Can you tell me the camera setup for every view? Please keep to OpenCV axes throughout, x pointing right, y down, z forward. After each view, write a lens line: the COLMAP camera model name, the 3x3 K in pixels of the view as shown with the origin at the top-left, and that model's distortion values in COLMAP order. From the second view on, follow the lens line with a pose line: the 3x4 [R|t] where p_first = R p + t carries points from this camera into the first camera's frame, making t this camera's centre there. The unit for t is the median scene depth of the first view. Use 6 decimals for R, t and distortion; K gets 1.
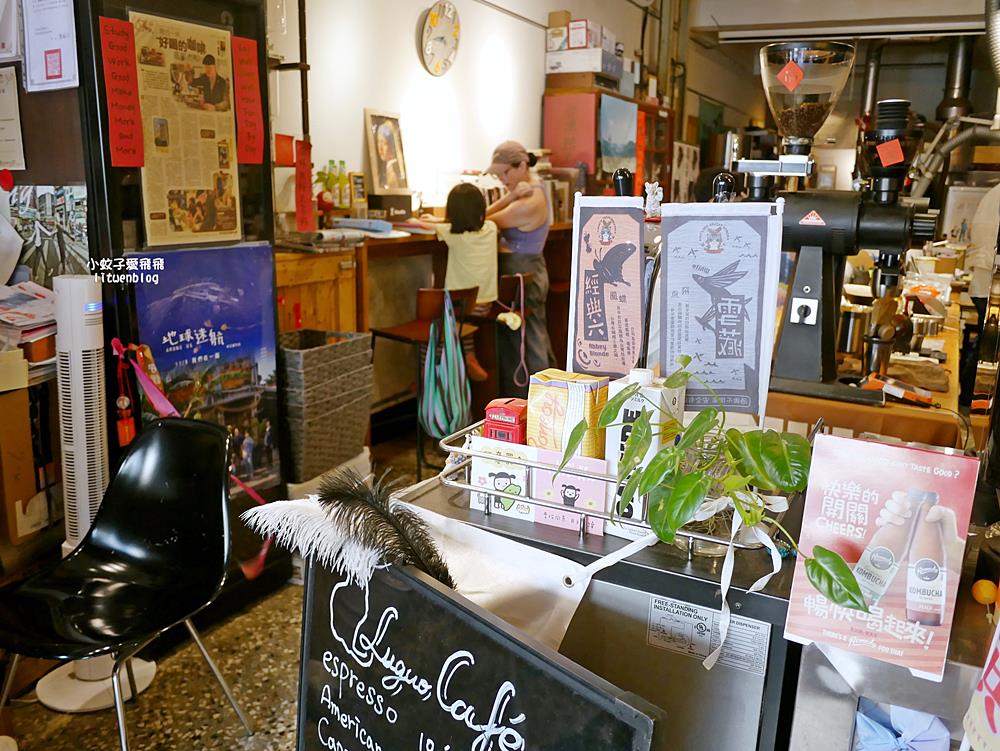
lens RADIAL K [[849.2, 0, 500.0], [0, 849.2, 375.5], [0, 0, 1]] dist [-0.040323, 0.010433]
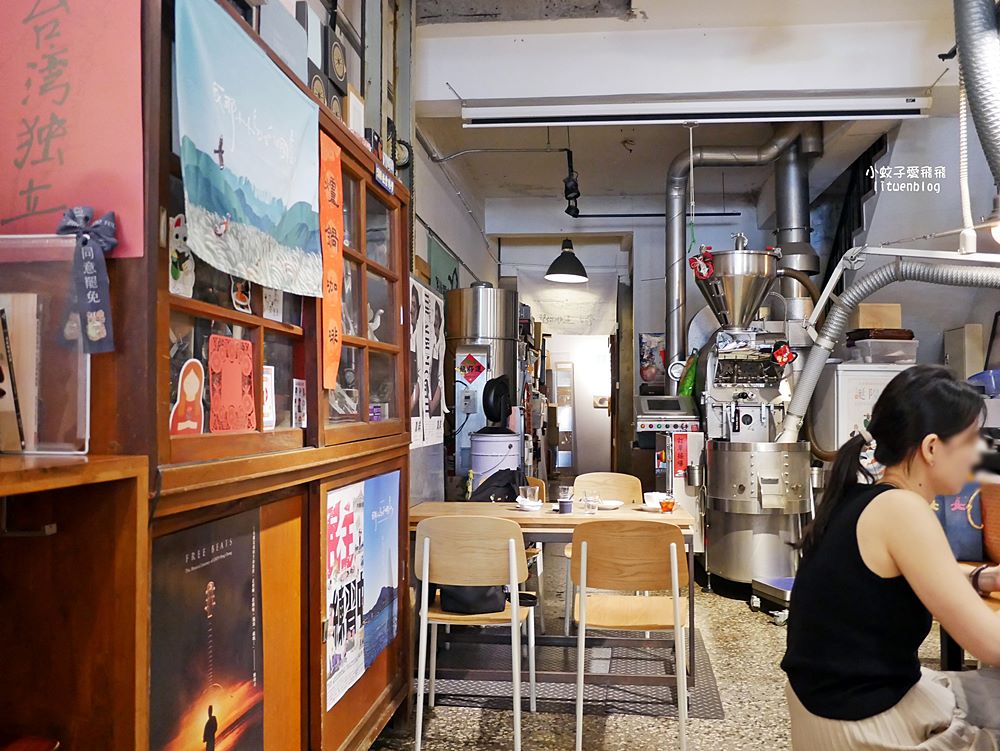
lens RADIAL K [[849.2, 0, 500.0], [0, 849.2, 375.5], [0, 0, 1]] dist [-0.040323, 0.010433]
pose [[0.937787, -0.009743, 0.347074, 0.085978], [0.096164, 0.967791, -0.232666, -0.098654], [-0.333628, 0.251568, 0.908518, 0.533048]]
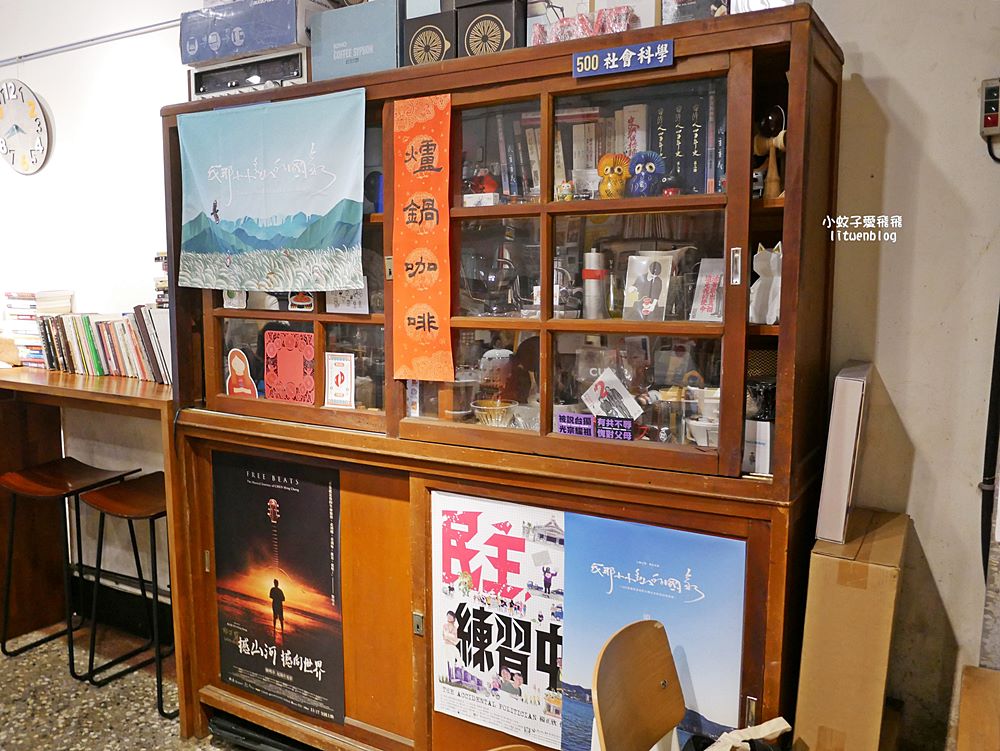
lens RADIAL K [[849.2, 0, 500.0], [0, 849.2, 375.5], [0, 0, 1]] dist [-0.040323, 0.010433]
pose [[-0.055394, 0.108225, -0.992582, 0.400766], [-0.218163, 0.968776, 0.117804, -0.207380], [0.974339, 0.223070, -0.030053, 0.853517]]
